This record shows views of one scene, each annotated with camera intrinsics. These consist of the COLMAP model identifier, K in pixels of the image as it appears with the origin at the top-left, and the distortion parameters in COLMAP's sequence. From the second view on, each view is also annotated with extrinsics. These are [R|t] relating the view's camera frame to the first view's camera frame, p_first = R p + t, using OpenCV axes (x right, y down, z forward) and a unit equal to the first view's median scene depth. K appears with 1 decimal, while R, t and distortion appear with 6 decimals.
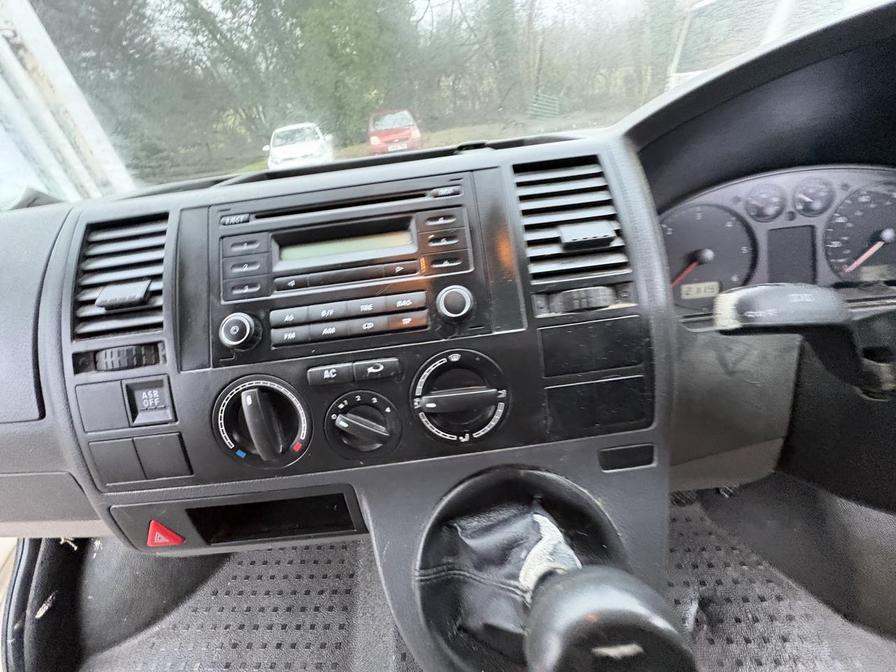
lens RADIAL K [[355.2, 0, 451.4], [0, 355.2, 337.5], [0, 0, 1]] dist [0.000901, -0.000143]
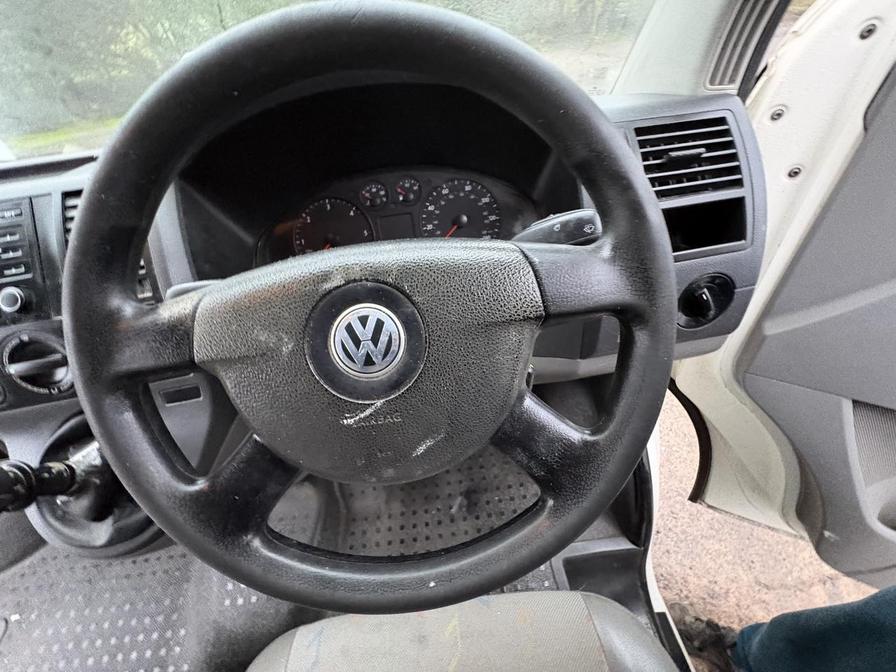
lens RADIAL K [[355.2, 0, 451.7], [0, 355.2, 337.2], [0, 0, 1]] dist [0.000901, -0.000143]
pose [[0.994277, -0.062204, 0.086852, 1.489475], [0.048844, 0.987741, 0.148262, -0.070189], [-0.095010, -0.143171, 0.985127, -0.544425]]
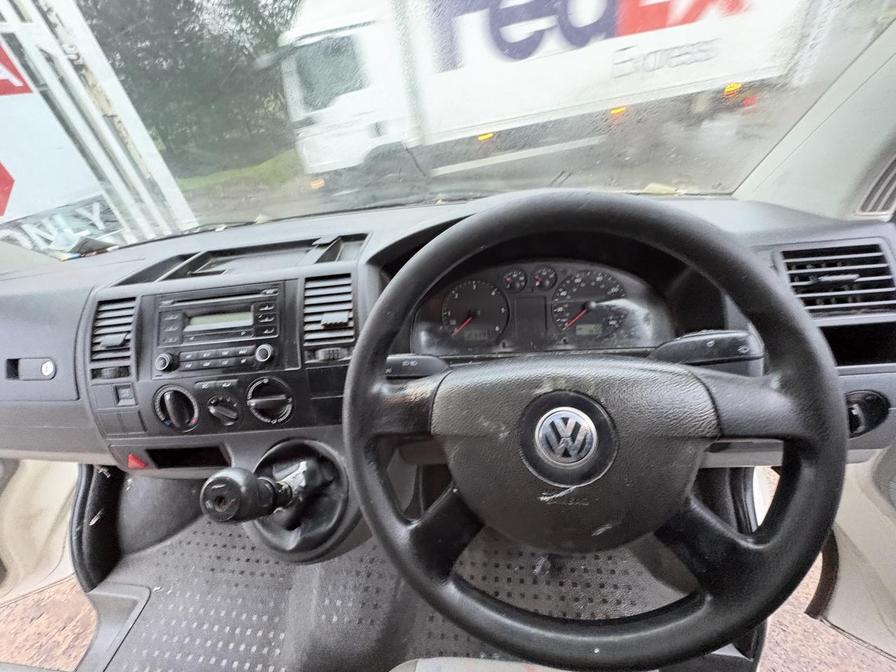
lens RADIAL K [[355.2, 0, 451.3], [0, 355.2, 337.9], [0, 0, 1]] dist [0.000901, -0.000143]
pose [[0.995520, 0.037886, -0.086631, 1.103579], [-0.033983, 0.998359, 0.046086, -0.283789], [0.088235, -0.042935, 0.995174, -0.792983]]
